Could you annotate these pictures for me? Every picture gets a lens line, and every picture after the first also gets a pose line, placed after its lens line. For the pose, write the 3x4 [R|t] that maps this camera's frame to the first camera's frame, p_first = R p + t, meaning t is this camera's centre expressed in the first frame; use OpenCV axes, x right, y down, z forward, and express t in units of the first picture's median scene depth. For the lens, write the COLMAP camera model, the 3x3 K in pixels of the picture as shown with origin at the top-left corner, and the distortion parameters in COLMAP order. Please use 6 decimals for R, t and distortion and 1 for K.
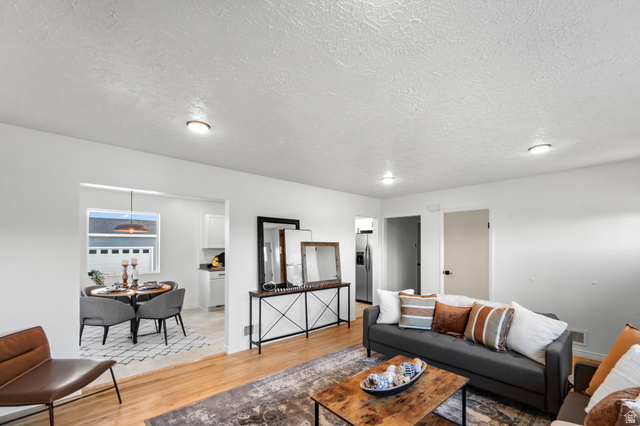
lens RADIAL K [[276.4, 0, 321.7], [0, 276.4, 244.3], [0, 0, 1]] dist [0.000304, -0.000017]
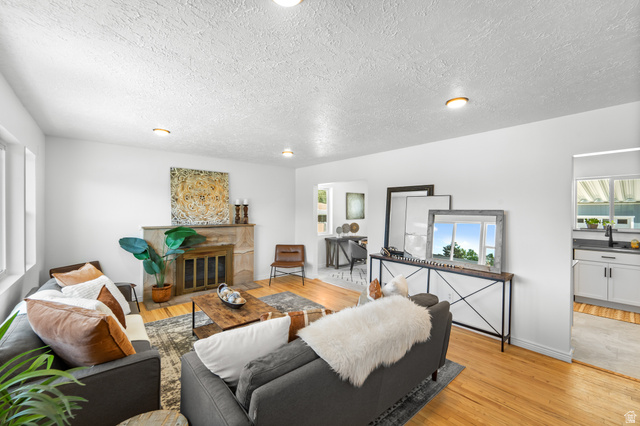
lens RADIAL K [[267.3, 0, 317.5], [0, 267.3, 217.2], [0, 0, 1]] dist [0.000974, 0.000012]
pose [[-0.040213, 0.019507, -0.999001, 0.850950], [-0.002878, 0.999803, 0.019638, -0.002051], [0.999187, 0.003664, -0.040149, 0.750928]]
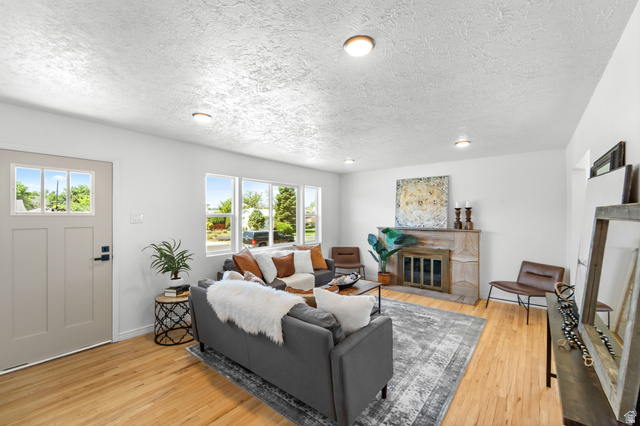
lens RADIAL K [[267.3, 0, 317.5], [0, 267.3, 217.2], [0, 0, 1]] dist [0.000974, 0.000012]
pose [[-0.989129, -0.002062, -0.147038, 0.363970], [-0.001983, 0.999998, -0.000684, 0.007324], [0.147039, -0.000385, -0.989131, 1.403780]]
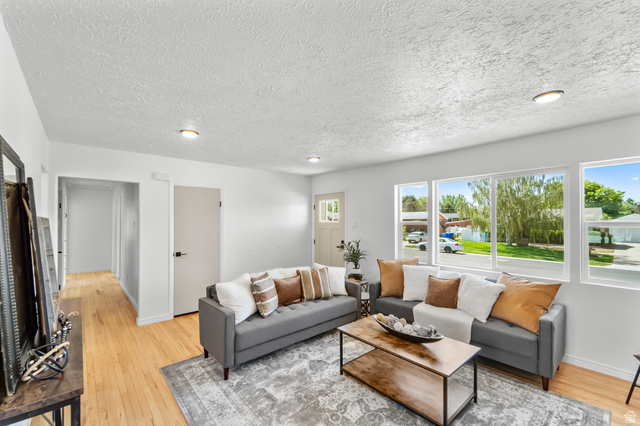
lens RADIAL K [[267.3, 0, 317.5], [0, 267.3, 217.2], [0, 0, 1]] dist [0.000974, 0.000012]
pose [[0.017482, 0.011965, 0.999776, -0.476062], [-0.004390, 0.999920, -0.011890, -0.008583], [-0.999838, -0.004181, 0.017533, 0.670565]]
